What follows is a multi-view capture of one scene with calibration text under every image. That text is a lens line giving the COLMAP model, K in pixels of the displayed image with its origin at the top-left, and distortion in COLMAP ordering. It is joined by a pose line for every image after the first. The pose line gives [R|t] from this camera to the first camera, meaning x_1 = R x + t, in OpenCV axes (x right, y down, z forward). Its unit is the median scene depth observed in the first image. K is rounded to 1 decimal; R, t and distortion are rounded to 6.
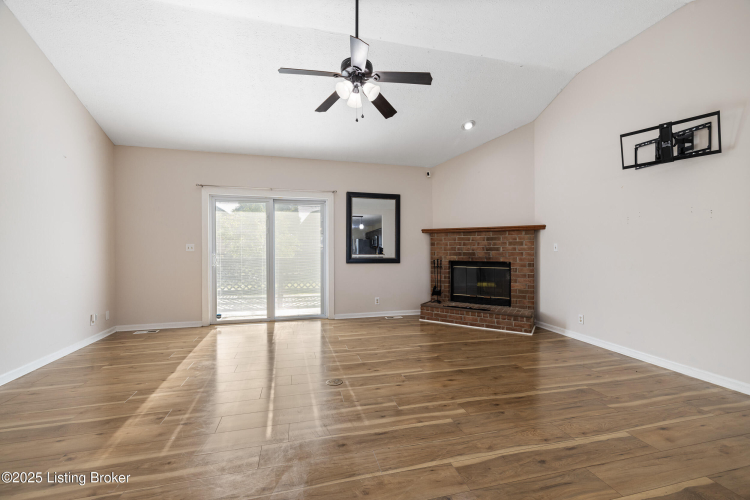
lens RADIAL K [[318.0, 0, 373.1], [0, 318.0, 251.7], [0, 0, 1]] dist [-0.000697, 0.000089]
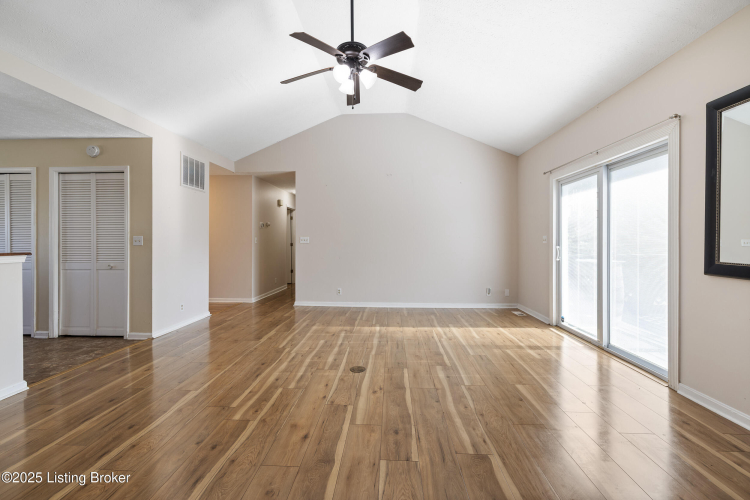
lens RADIAL K [[318.0, 0, 376.3], [0, 318.0, 238.9], [0, 0, 1]] dist [-0.000697, 0.000089]
pose [[-0.294185, -0.007494, -0.955719, 0.856368], [-0.006385, 0.999962, -0.005875, -0.009838], [0.955727, 0.004374, -0.294222, 1.359603]]
